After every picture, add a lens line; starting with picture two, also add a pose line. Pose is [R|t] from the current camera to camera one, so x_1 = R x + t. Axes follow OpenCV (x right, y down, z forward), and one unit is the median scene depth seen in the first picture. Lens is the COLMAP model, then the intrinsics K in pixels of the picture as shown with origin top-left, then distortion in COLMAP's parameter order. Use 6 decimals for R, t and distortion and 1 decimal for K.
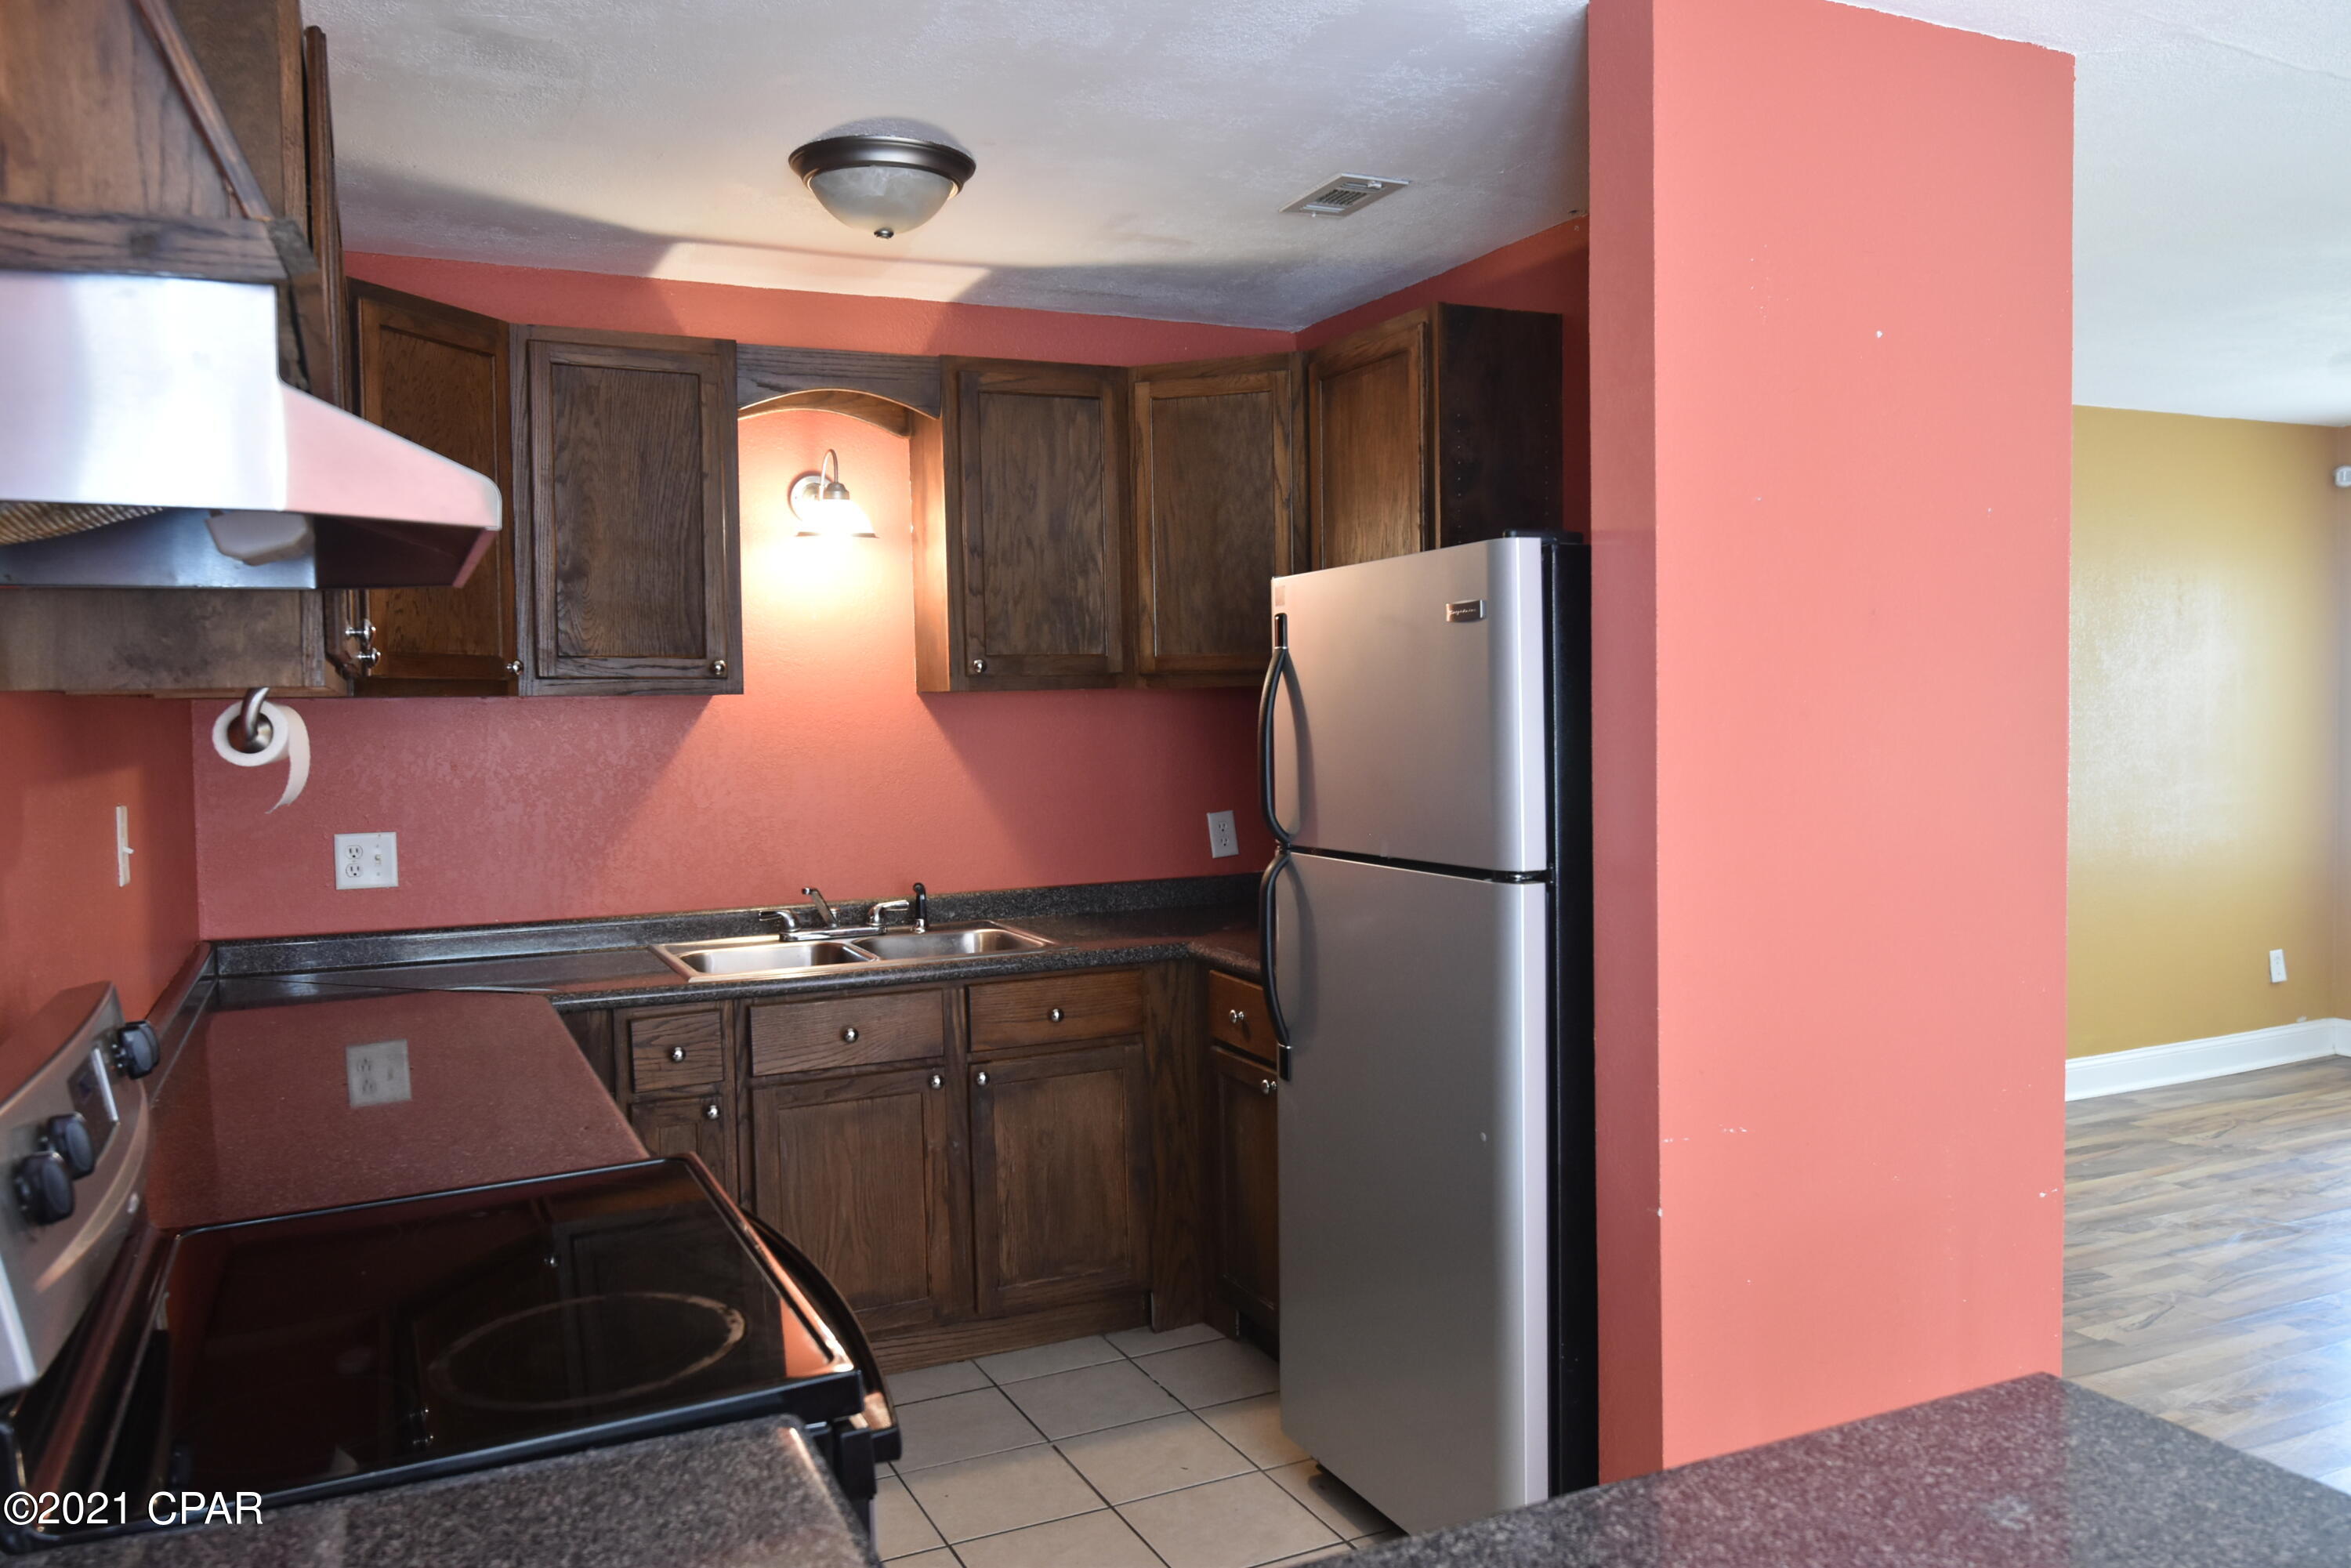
lens RADIAL K [[1739.7, 0, 1178.0], [0, 1739.7, 775.4], [0, 0, 1]] dist [-0.009645, -0.005157]
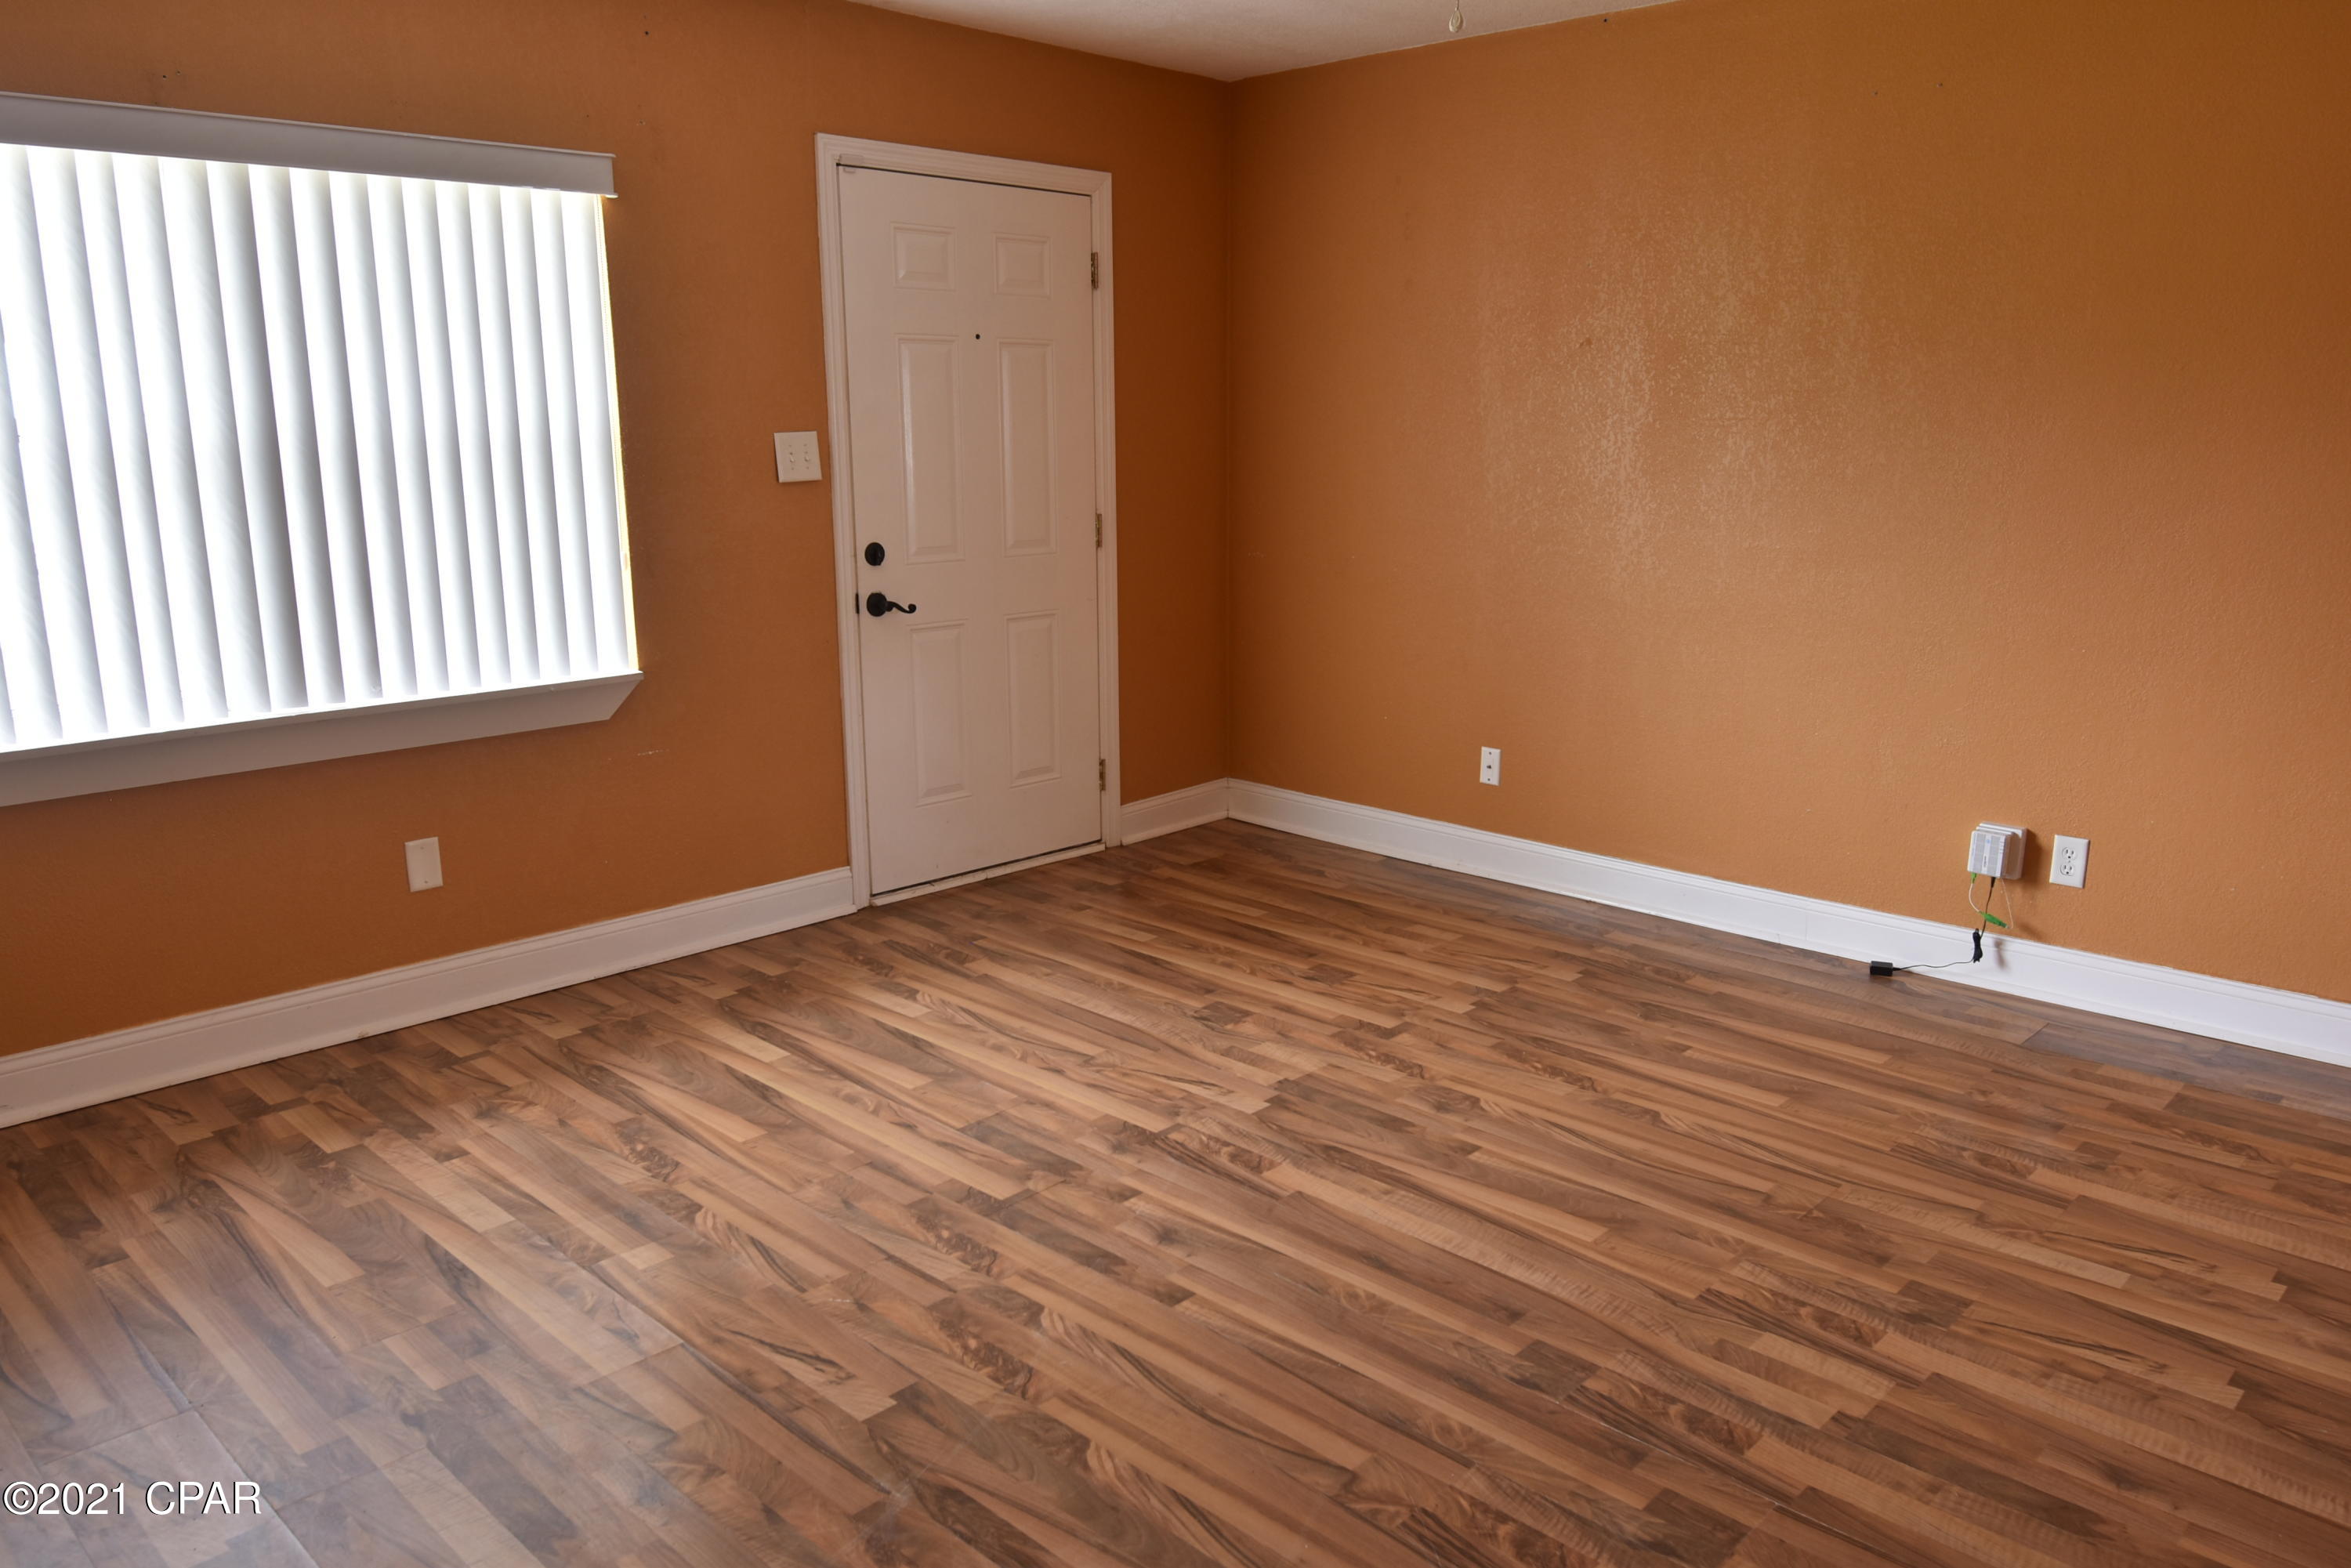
lens RADIAL K [[1663.9, 0, 1177.6], [0, 1663.9, 787.1], [0, 0, 1]] dist [-0.012604, 0.000567]
pose [[-0.359880, -0.187336, 0.913997, 0.220766], [0.051116, 0.974204, 0.219803, -0.033723], [-0.931597, 0.125823, -0.341021, 1.049695]]
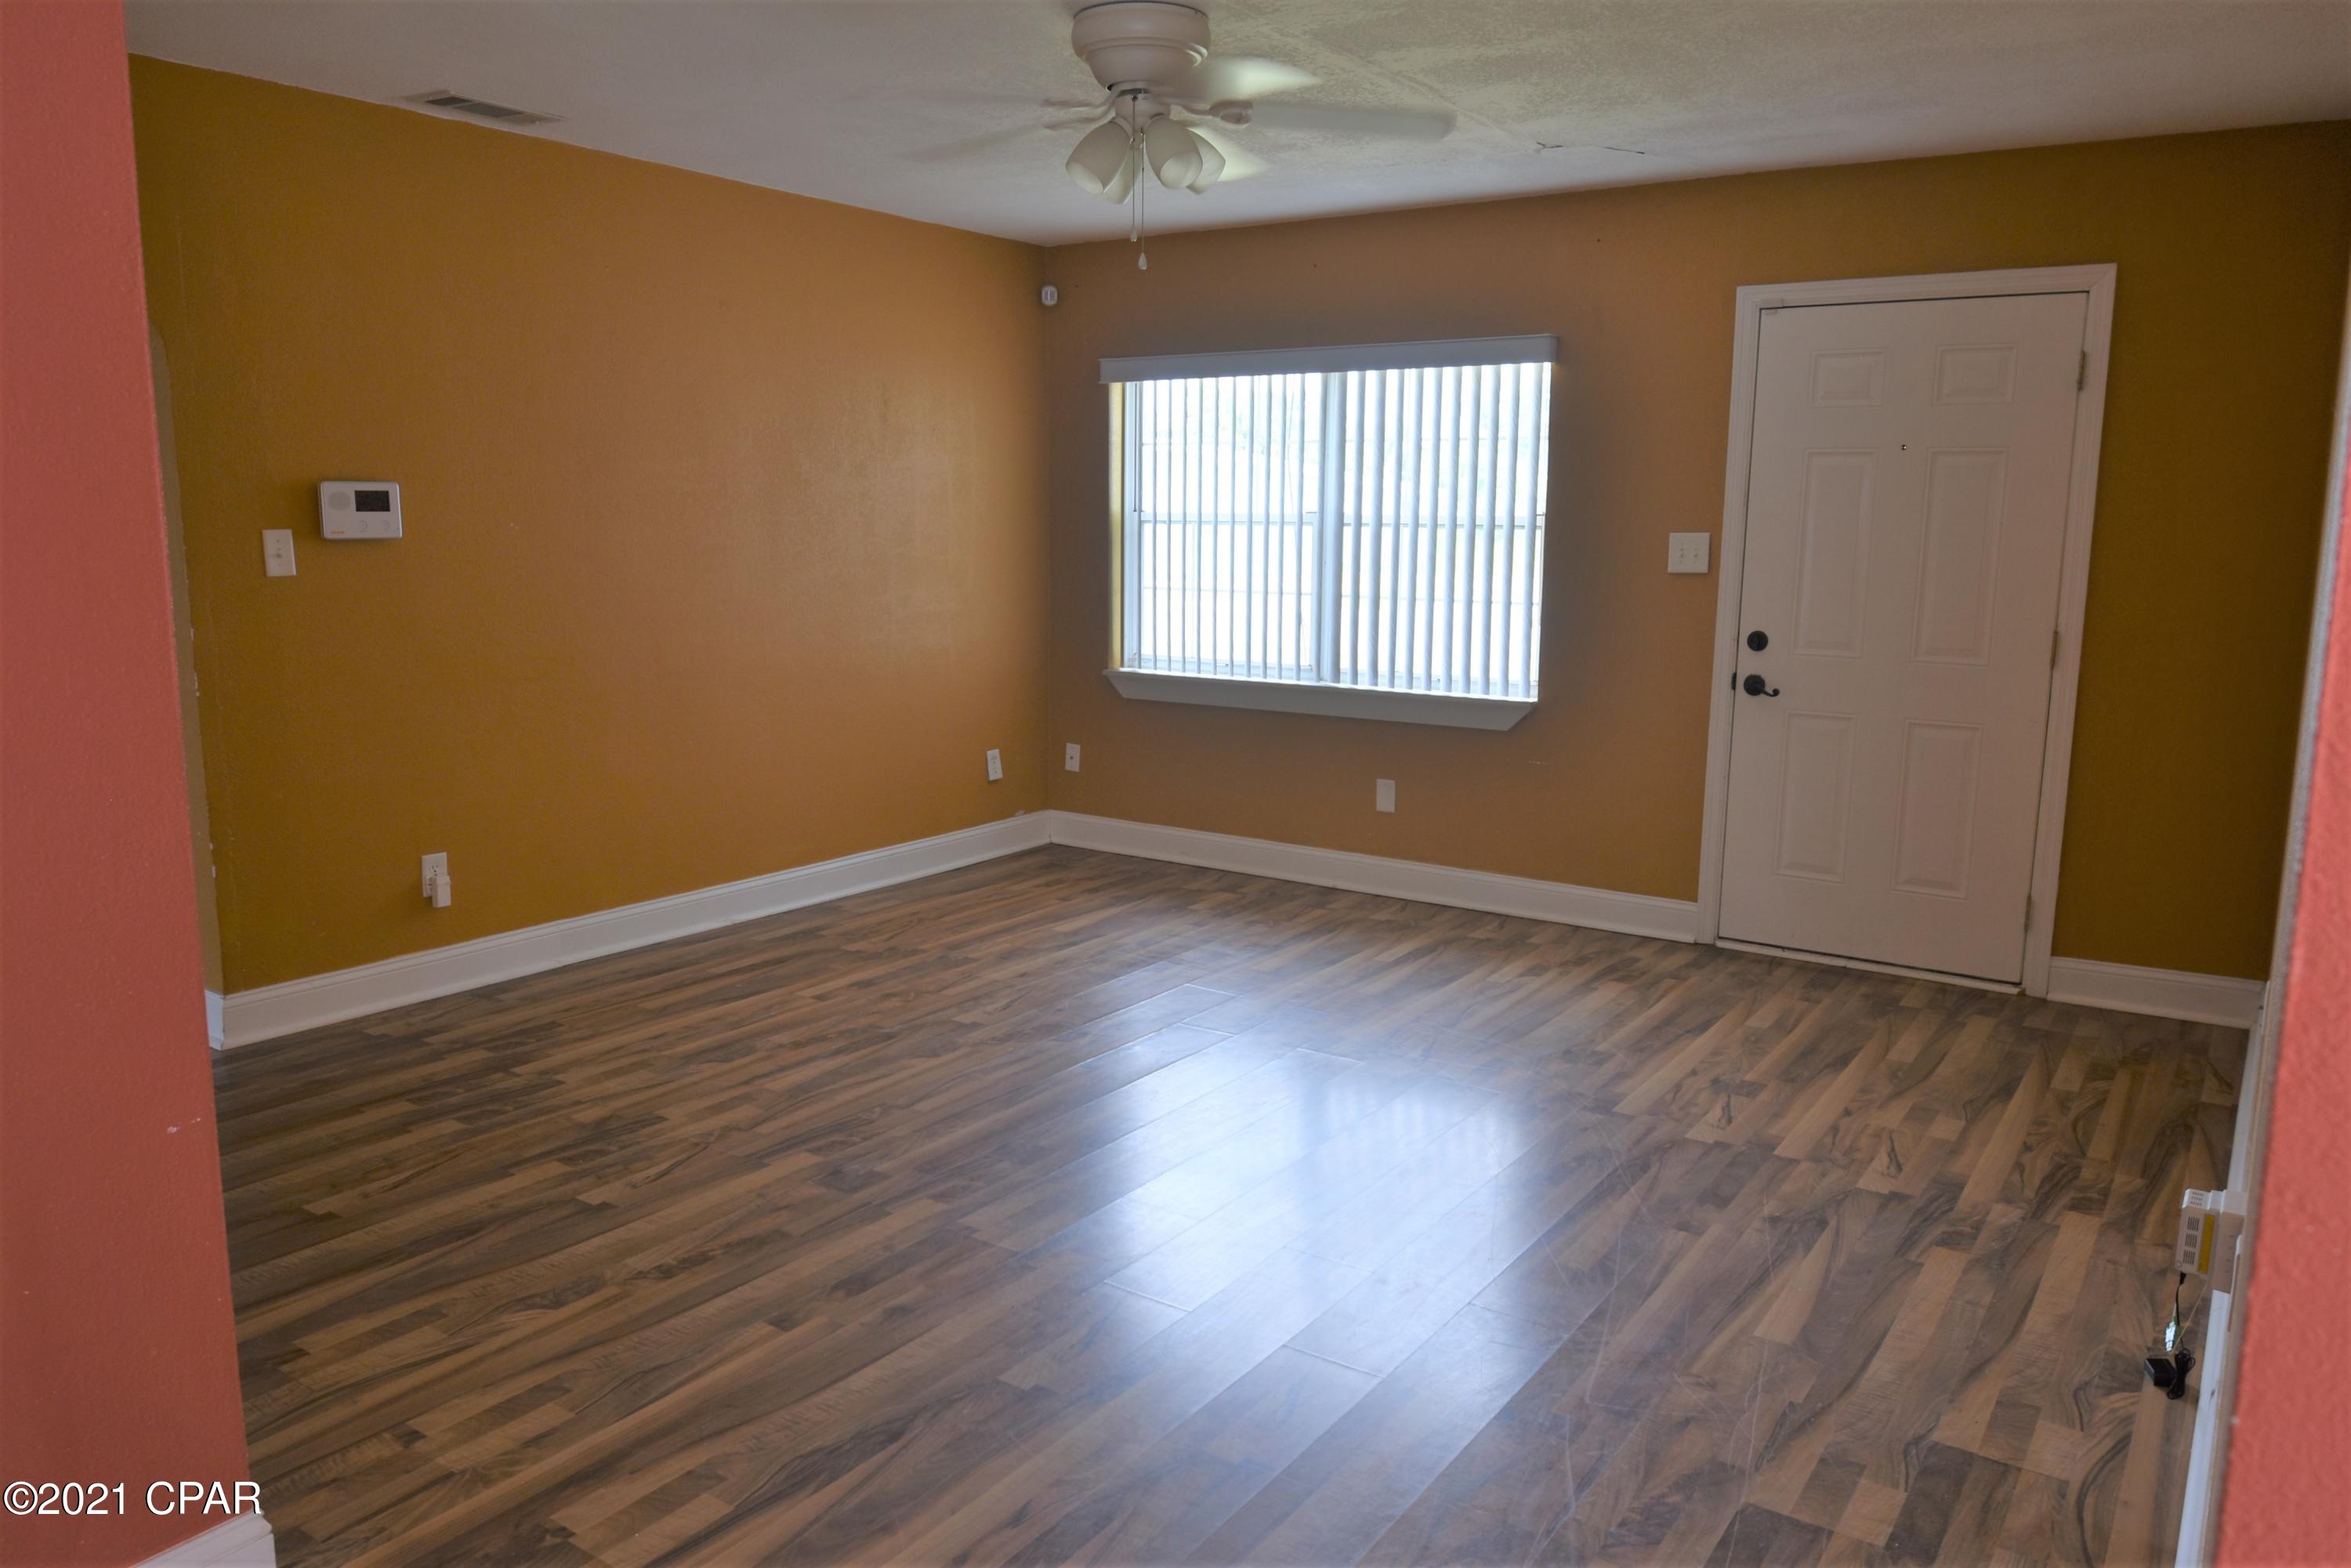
lens RADIAL K [[1663.9, 0, 1176.3], [0, 1663.9, 785.8], [0, 0, 1]] dist [-0.012604, 0.000567]
pose [[0.861709, -0.059265, 0.503930, 0.303434], [-0.000588, 0.993038, 0.117792, 0.004195], [-0.507402, -0.101798, 0.855675, 0.100961]]
